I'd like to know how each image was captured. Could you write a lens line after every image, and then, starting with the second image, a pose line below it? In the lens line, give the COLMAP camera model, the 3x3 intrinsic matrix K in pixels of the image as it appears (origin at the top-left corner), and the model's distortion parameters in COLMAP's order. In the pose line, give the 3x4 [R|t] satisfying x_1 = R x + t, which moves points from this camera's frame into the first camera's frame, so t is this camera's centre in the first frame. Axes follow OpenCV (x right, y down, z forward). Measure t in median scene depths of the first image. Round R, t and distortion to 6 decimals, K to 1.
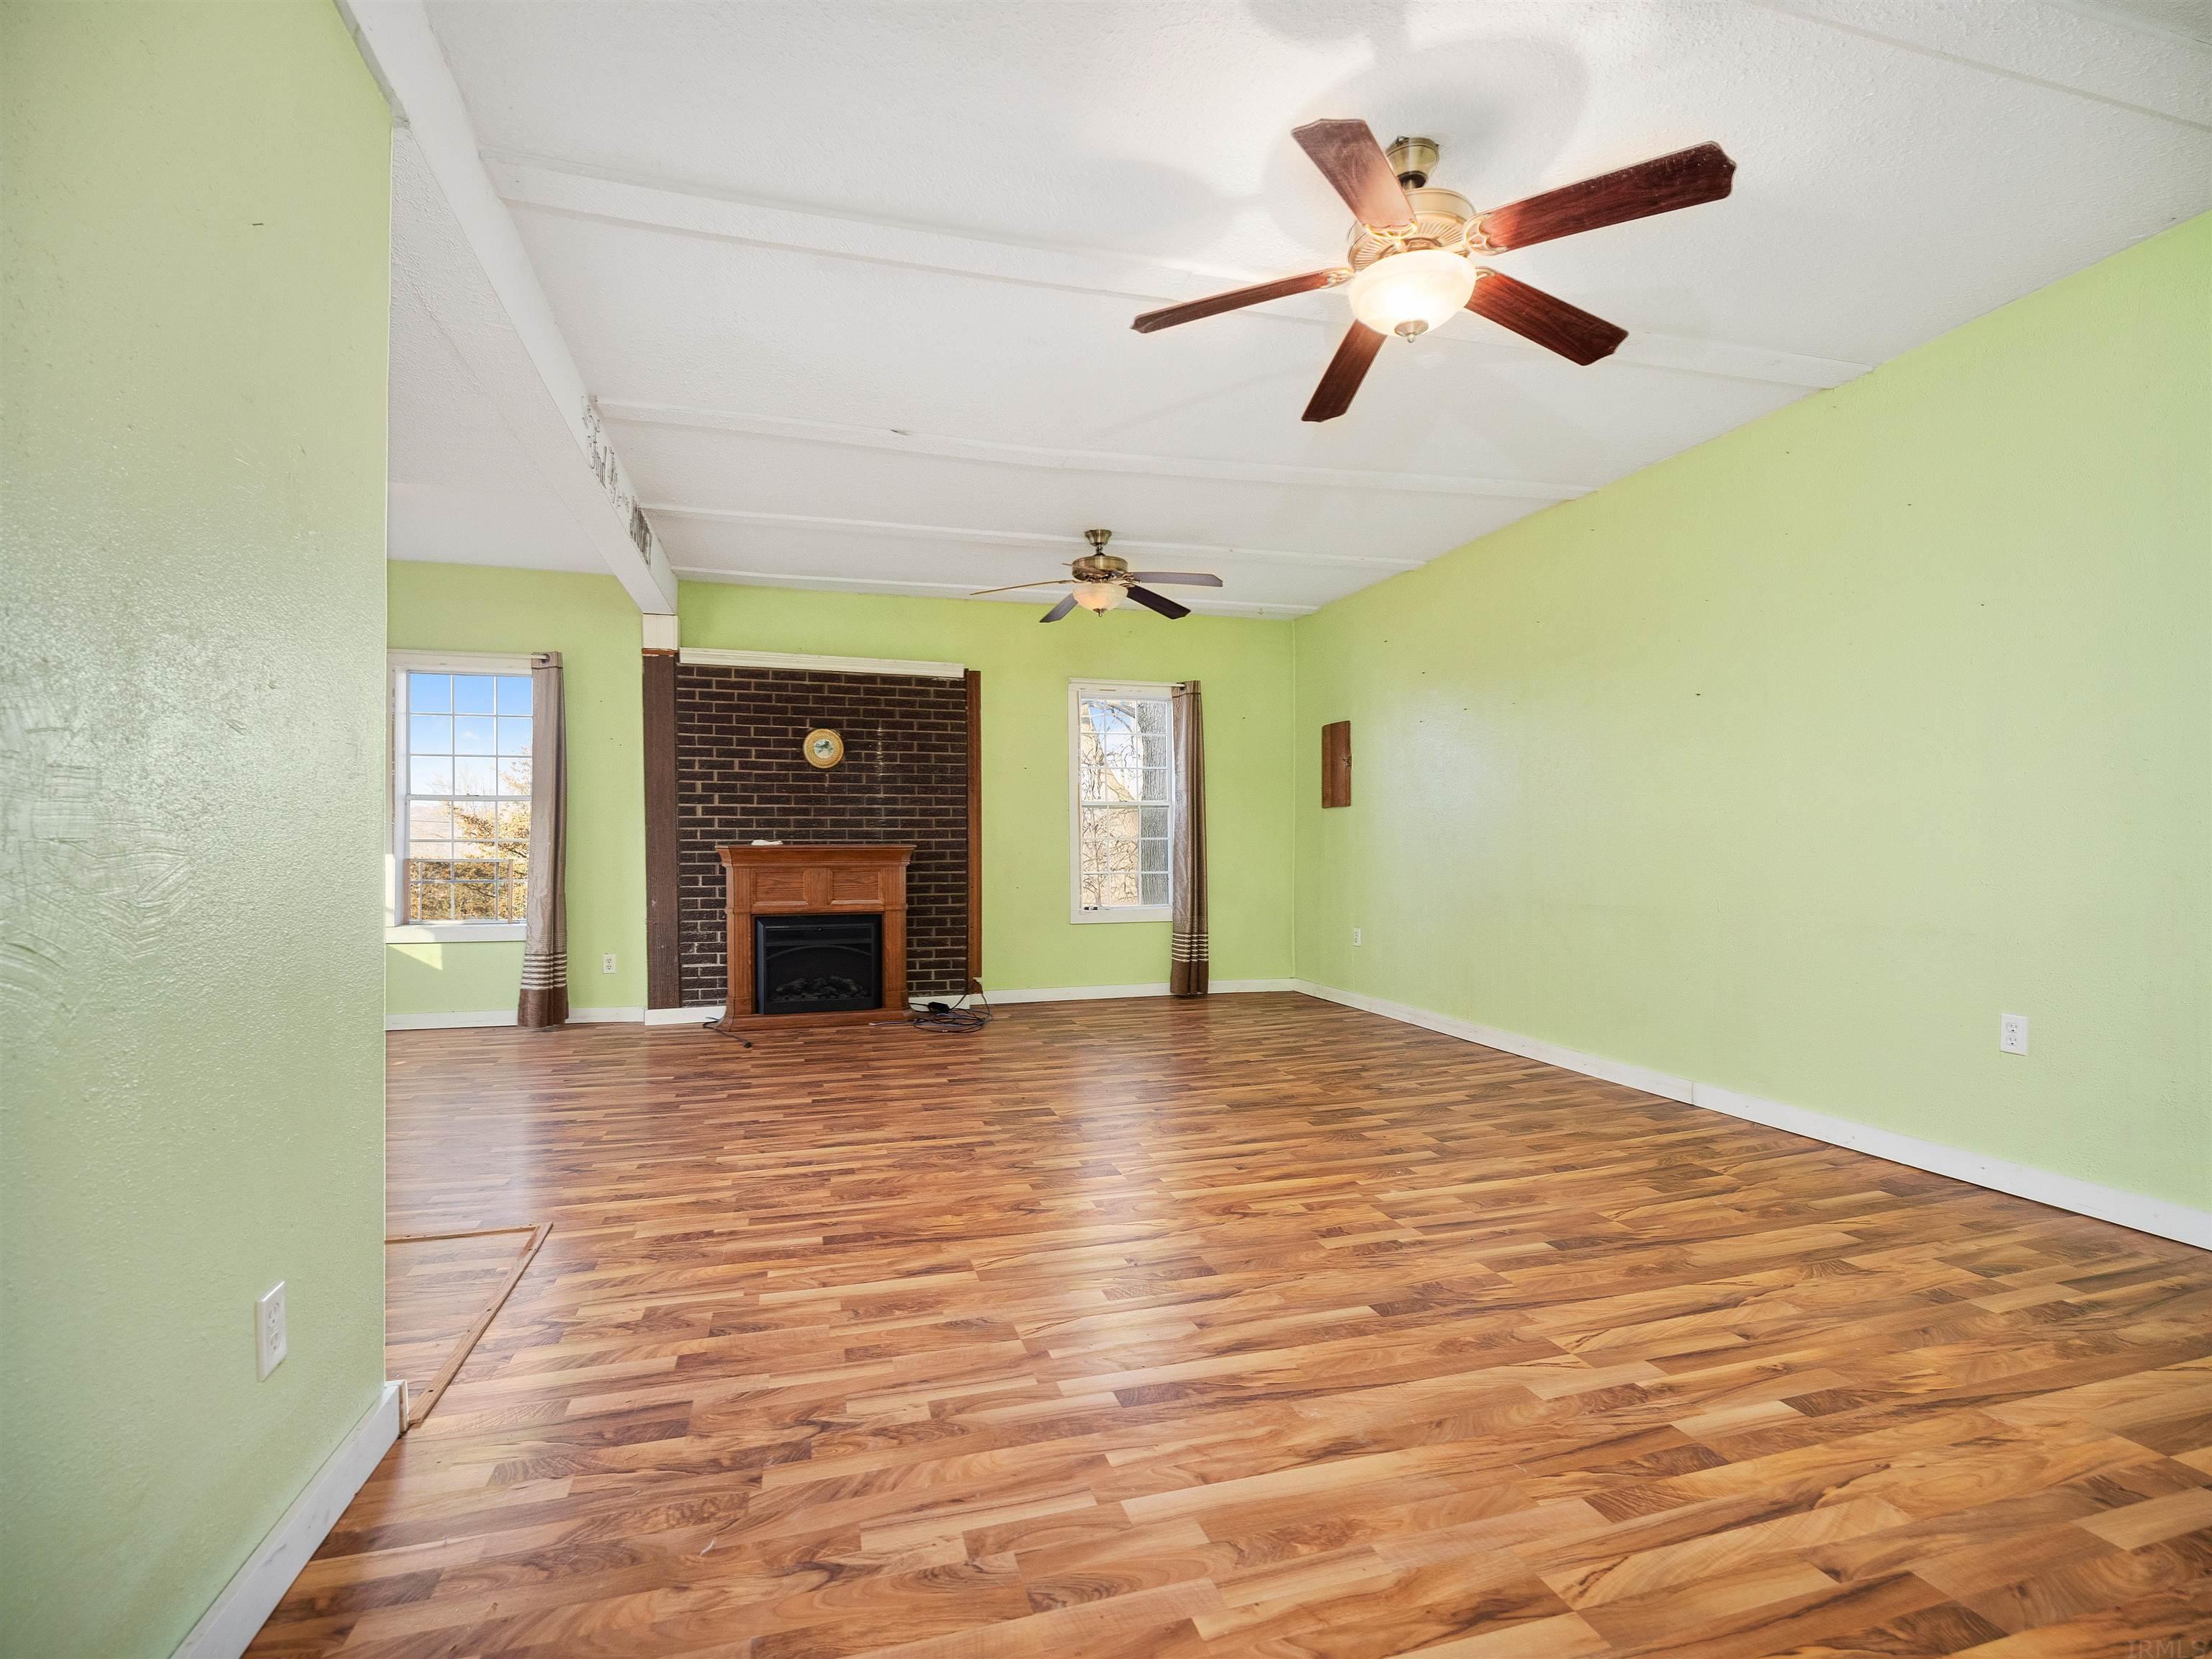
lens RADIAL K [[1001.5, 0, 1094.7], [0, 1001.5, 819.6], [0, 0, 1]] dist [-0.002687, -0.001785]
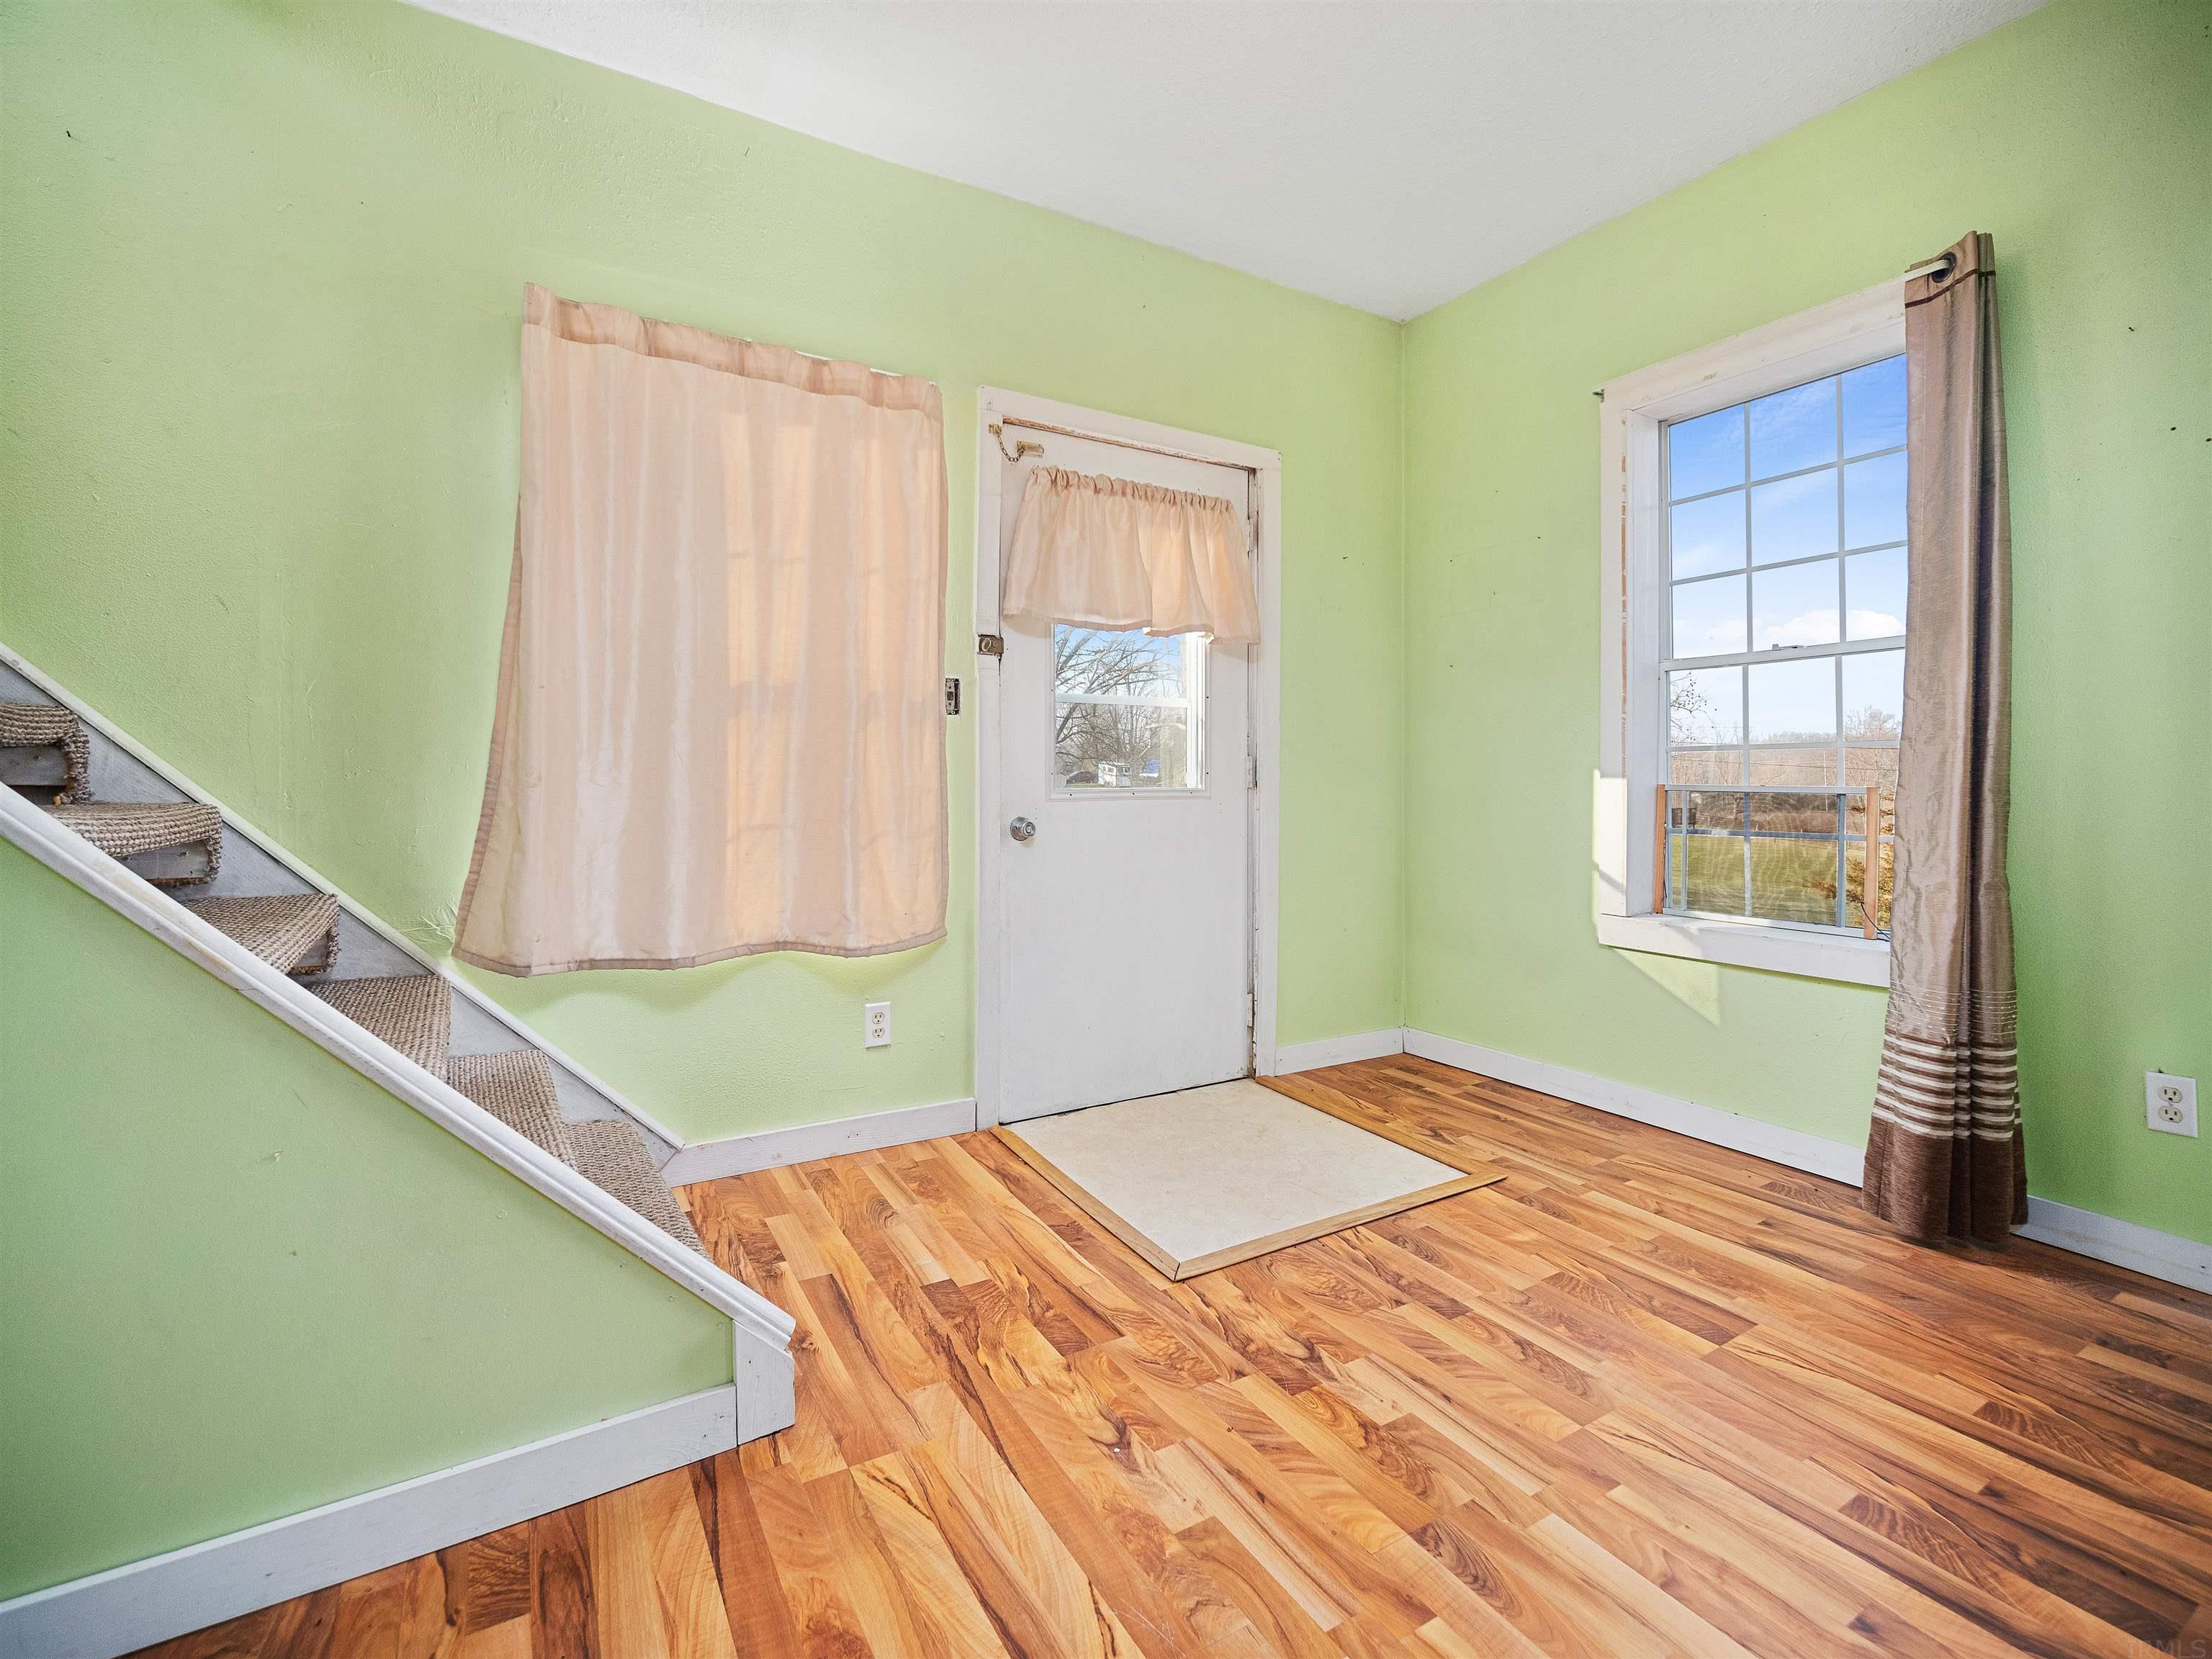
lens RADIAL K [[1057.2, 0, 1115.8], [0, 1057.2, 766.8], [0, 0, 1]] dist [0.050201, -0.000133]
pose [[0.267785, -0.011461, -0.963411, -0.227424], [0.023980, 0.999699, -0.005227, 0.024903], [0.963180, -0.021703, 0.267979, 0.571983]]
